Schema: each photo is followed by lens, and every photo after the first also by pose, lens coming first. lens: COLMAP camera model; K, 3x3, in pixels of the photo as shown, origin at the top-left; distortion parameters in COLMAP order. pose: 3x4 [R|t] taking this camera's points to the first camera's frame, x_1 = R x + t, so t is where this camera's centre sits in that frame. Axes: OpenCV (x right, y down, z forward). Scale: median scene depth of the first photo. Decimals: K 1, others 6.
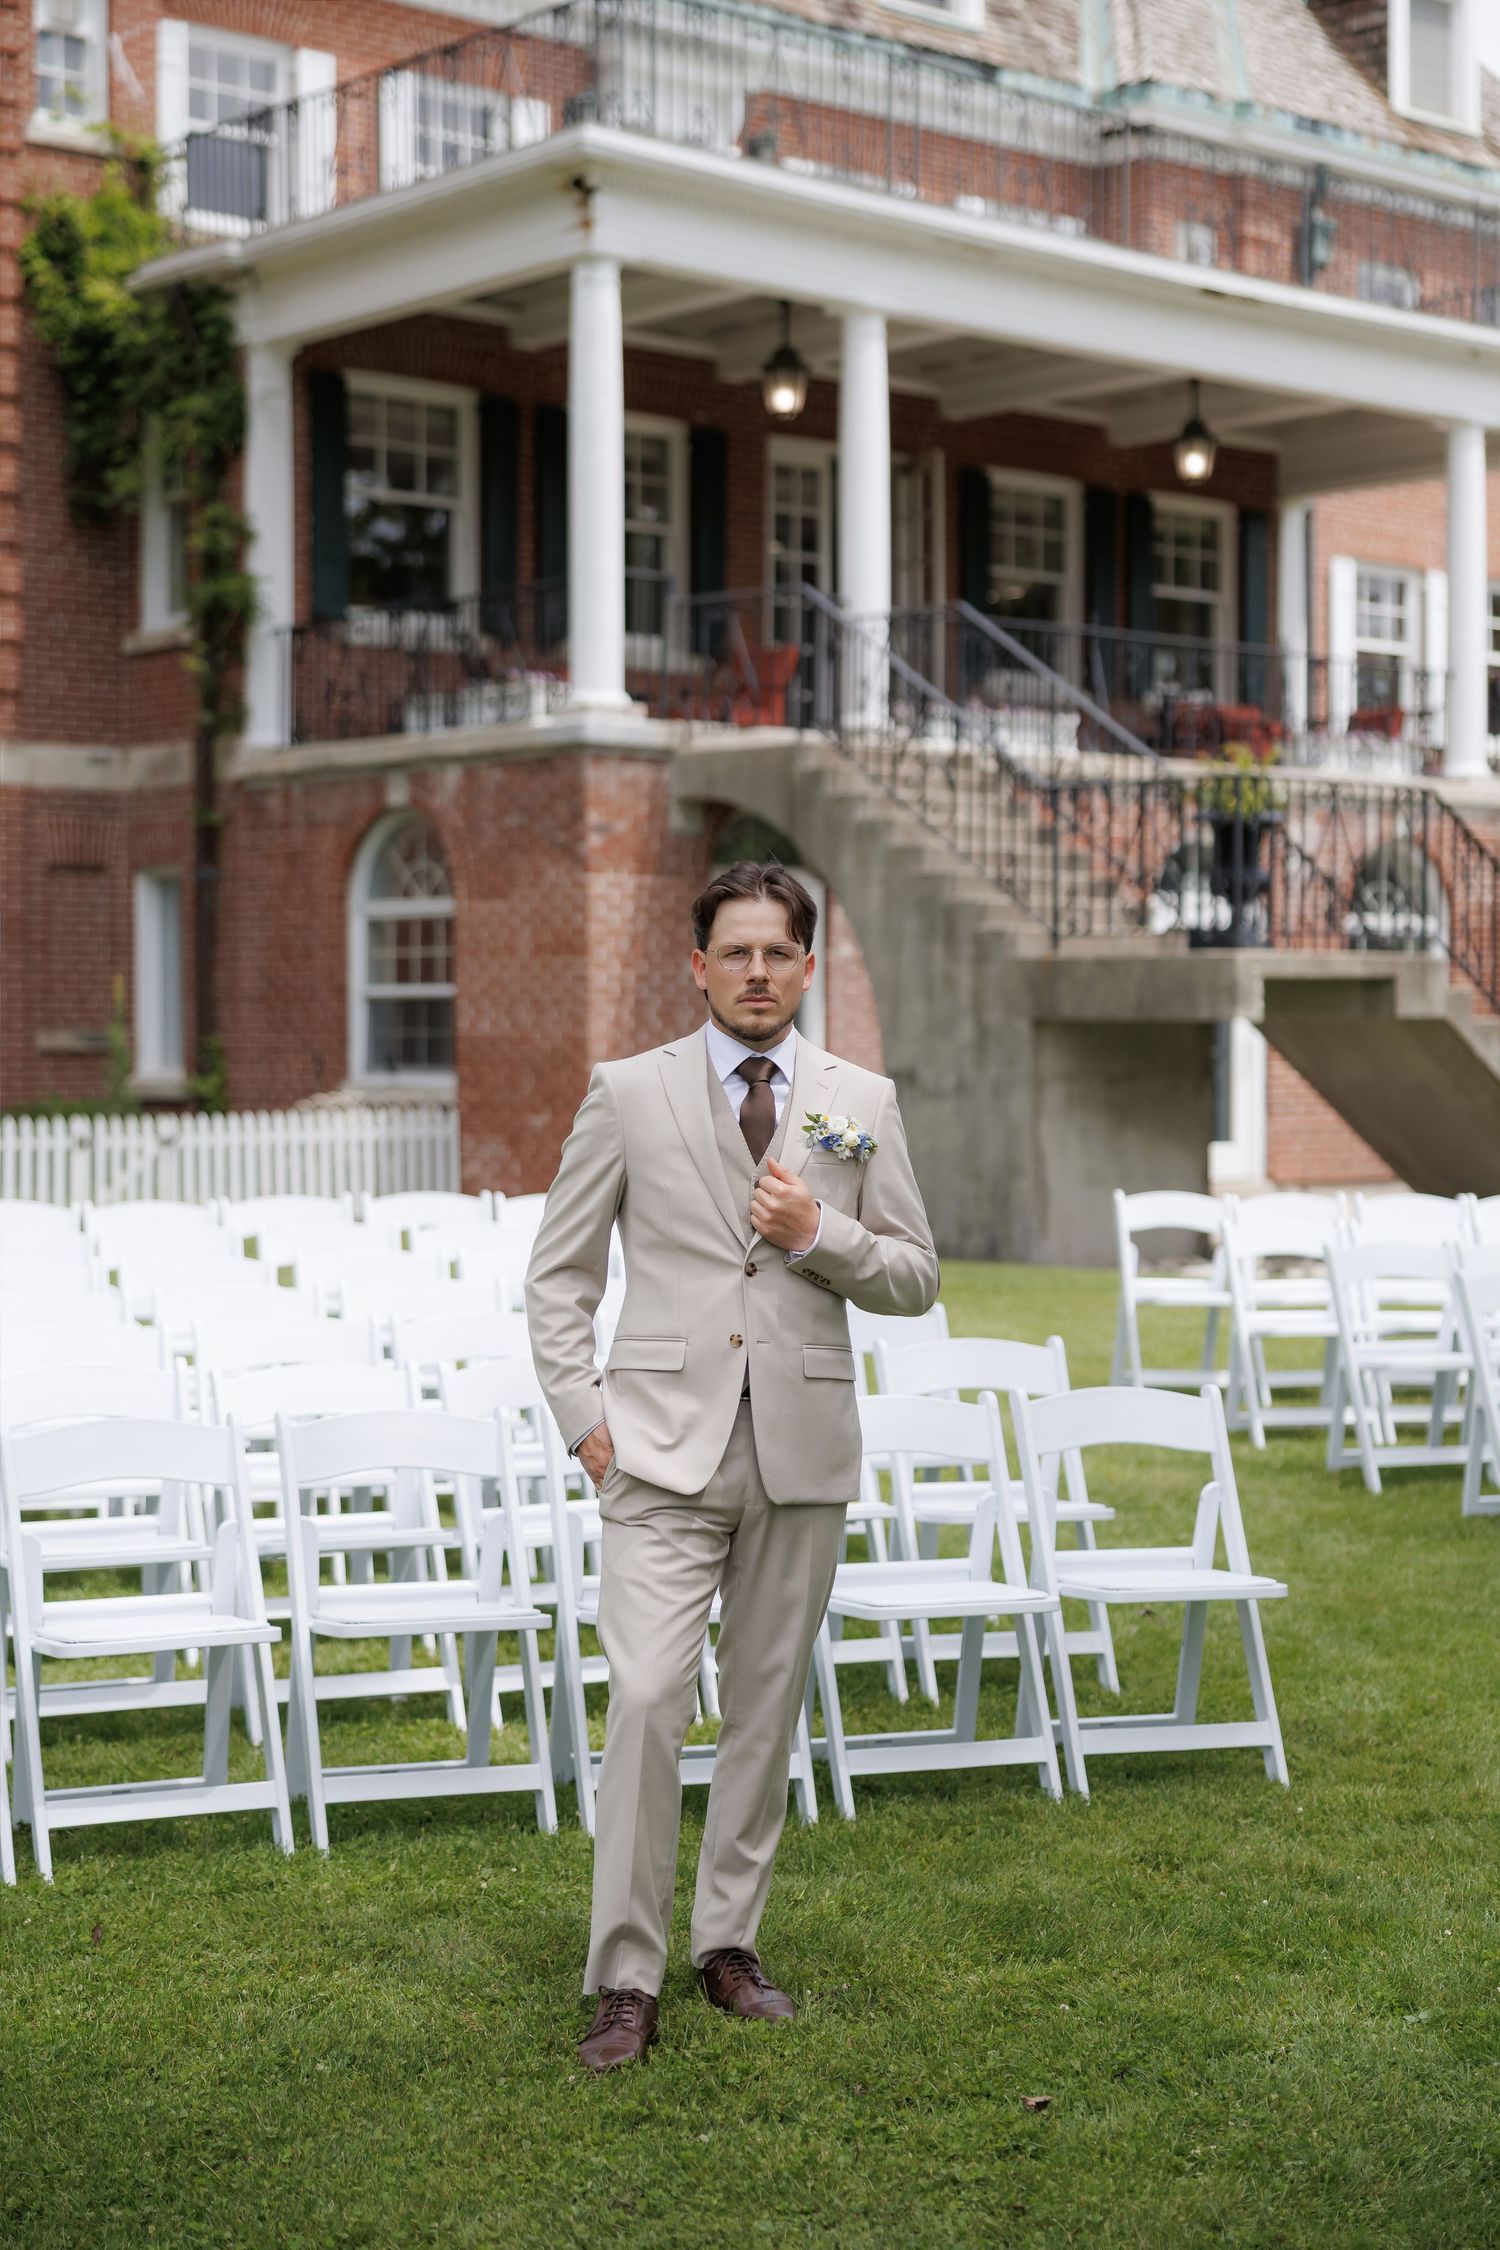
lens RADIAL K [[3806.2, 0, 797.7], [0, 3806.2, 1062.0], [0, 0, 1]] dist [0.034627, 0.000000]
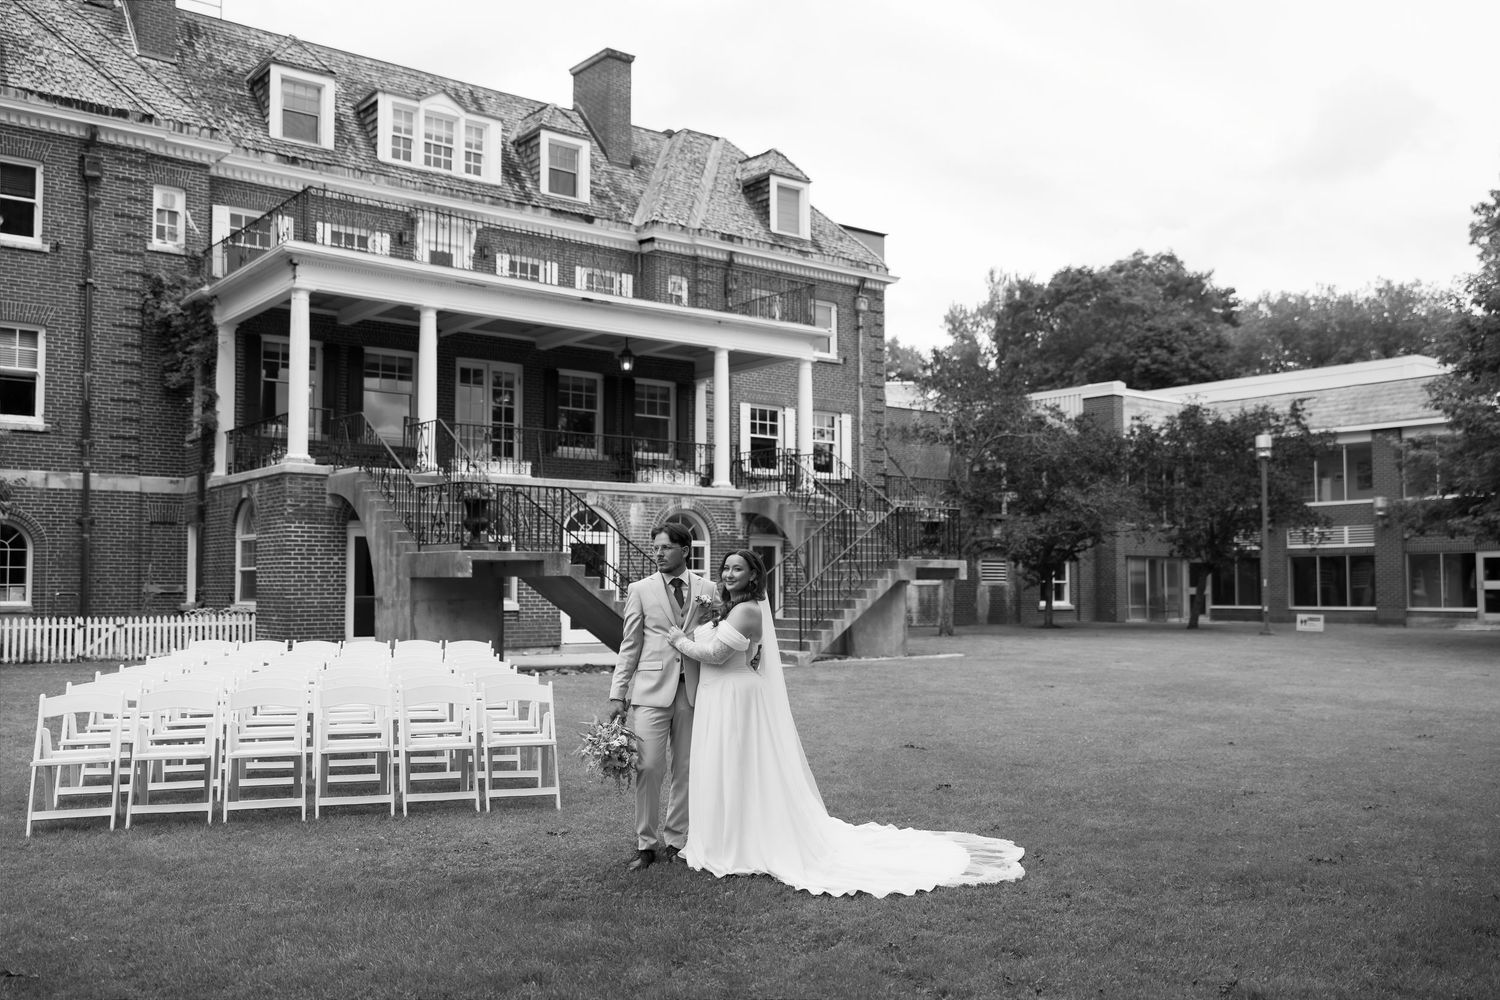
lens RADIAL K [[1490.9, 0, 745.5], [0, 1490.9, 501.1], [0, 0, 1]] dist [0.013880, 0.000000]
pose [[0.997279, -0.005173, -0.073544, 0.297925], [-0.000054, 0.997484, -0.070897, 0.007161], [0.073726, 0.070708, 0.994769, 0.006235]]
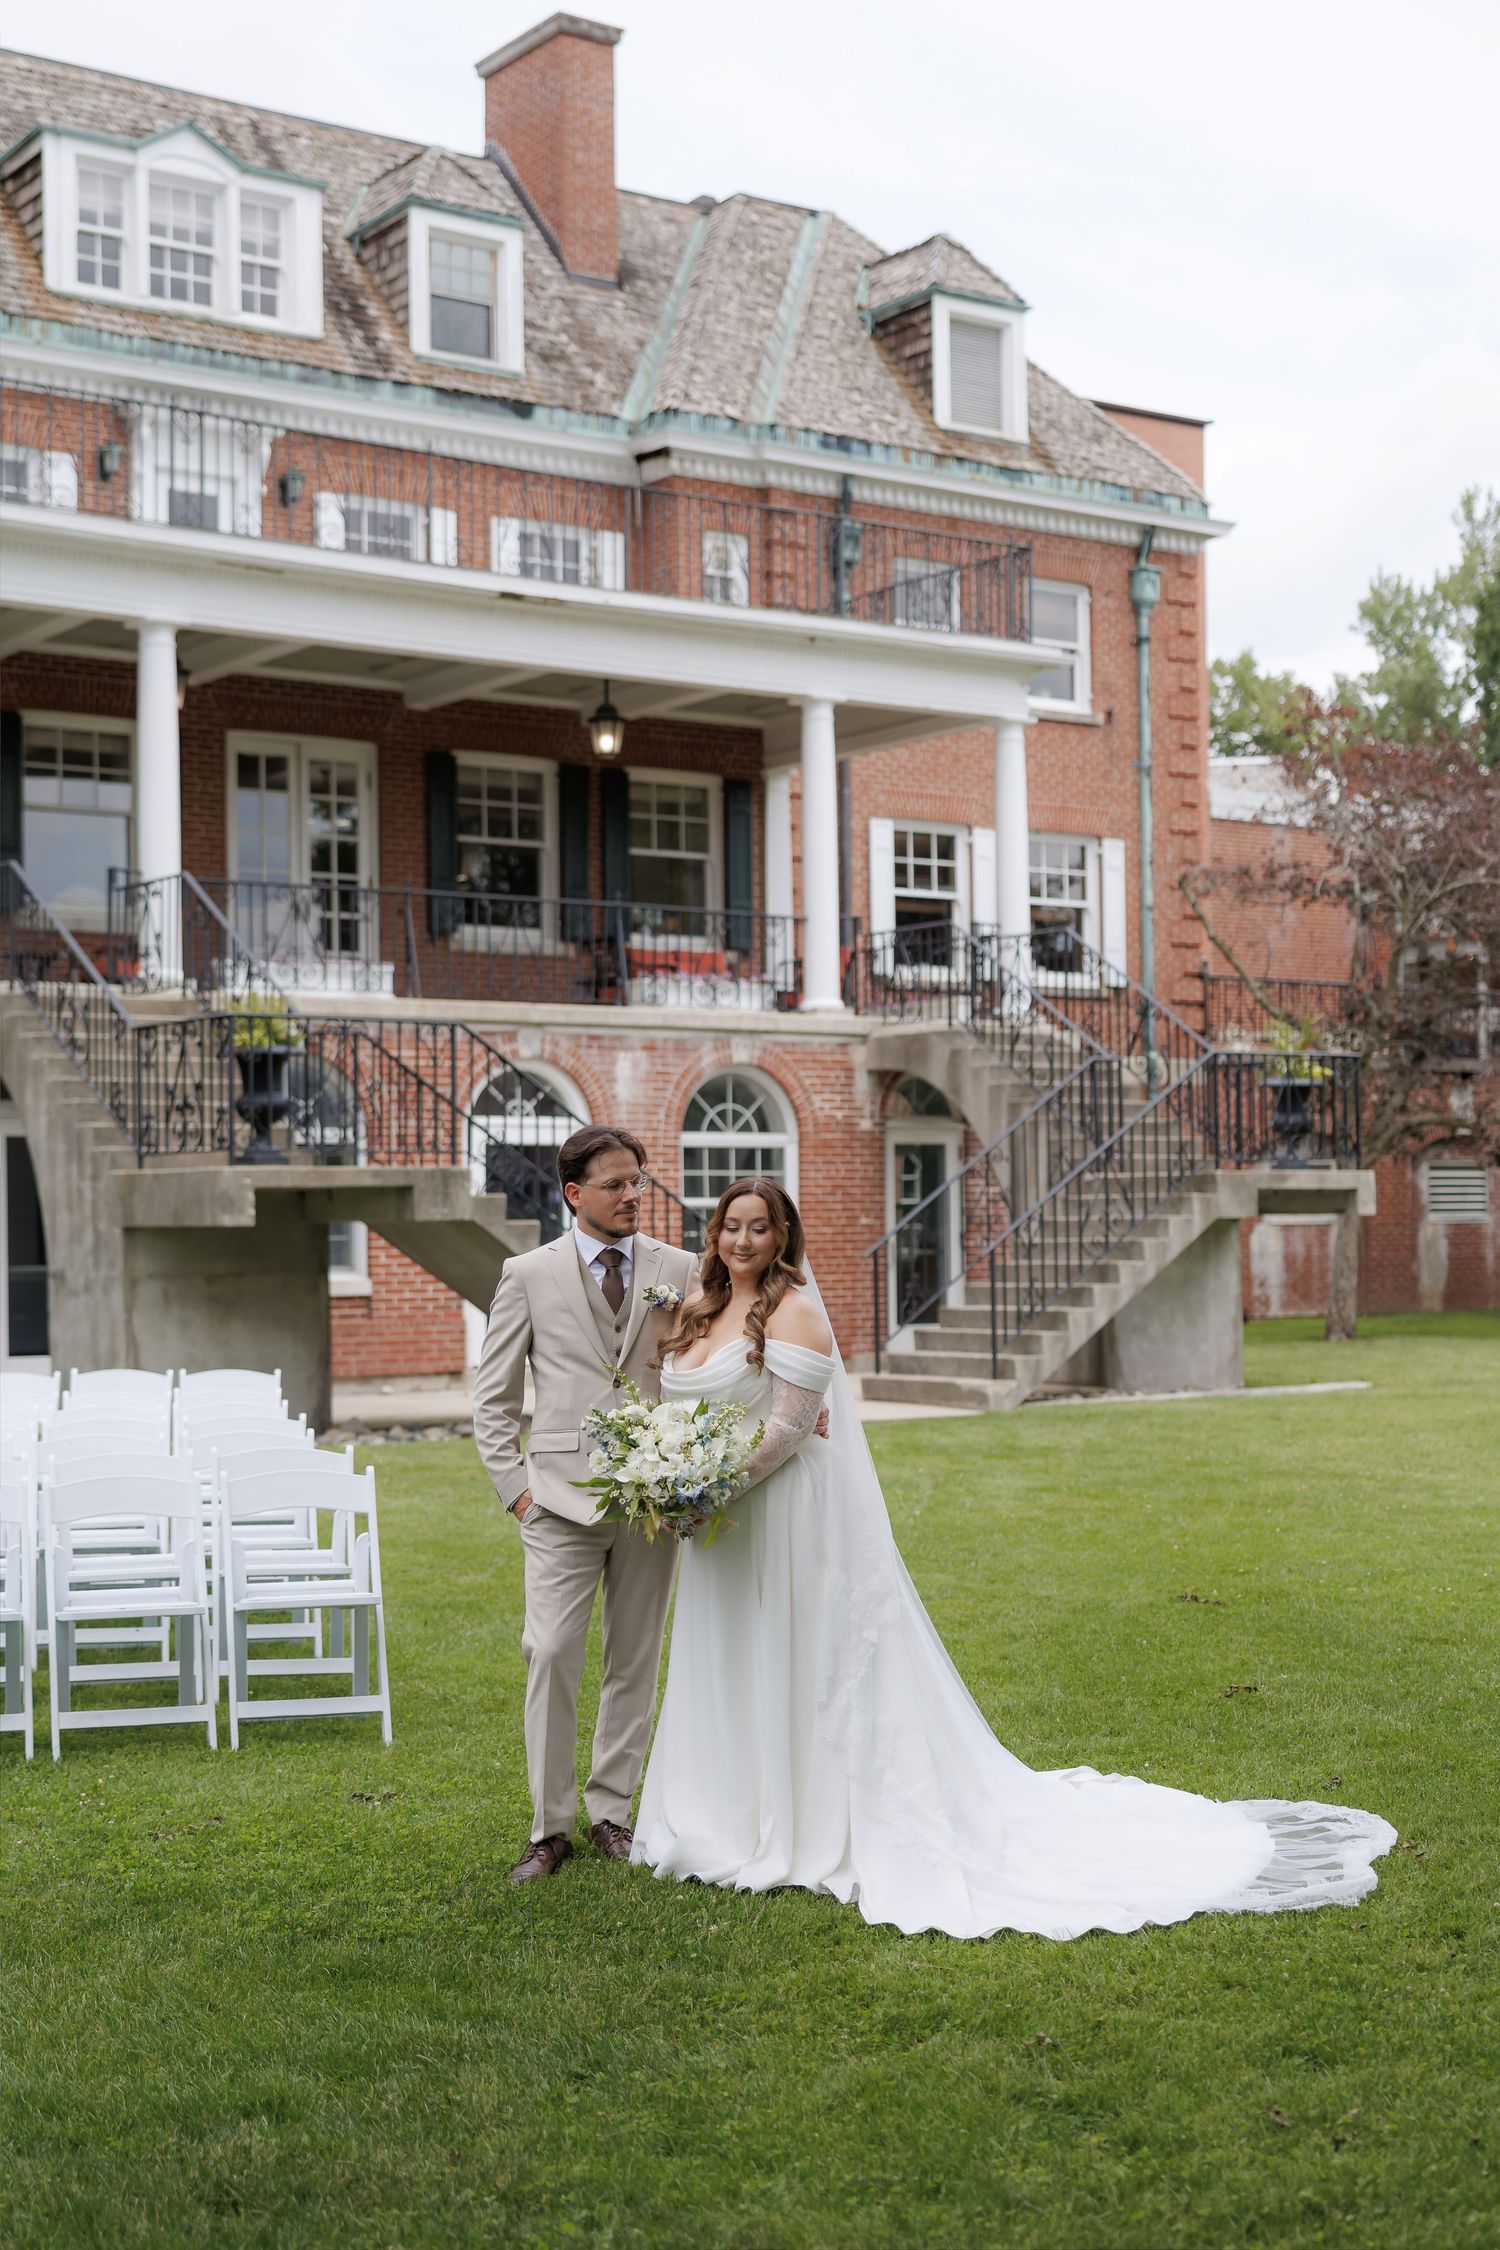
lens RADIAL K [[3379.5, 0, 724.6], [0, 3379.5, 1169.0], [0, 0, 1]] dist [0.031618, 0.000000]
pose [[0.991099, -0.013861, -0.132402, 0.314353], [0.009928, 0.999491, -0.030317, 0.003633], [0.132755, 0.028733, 0.990732, -0.004273]]
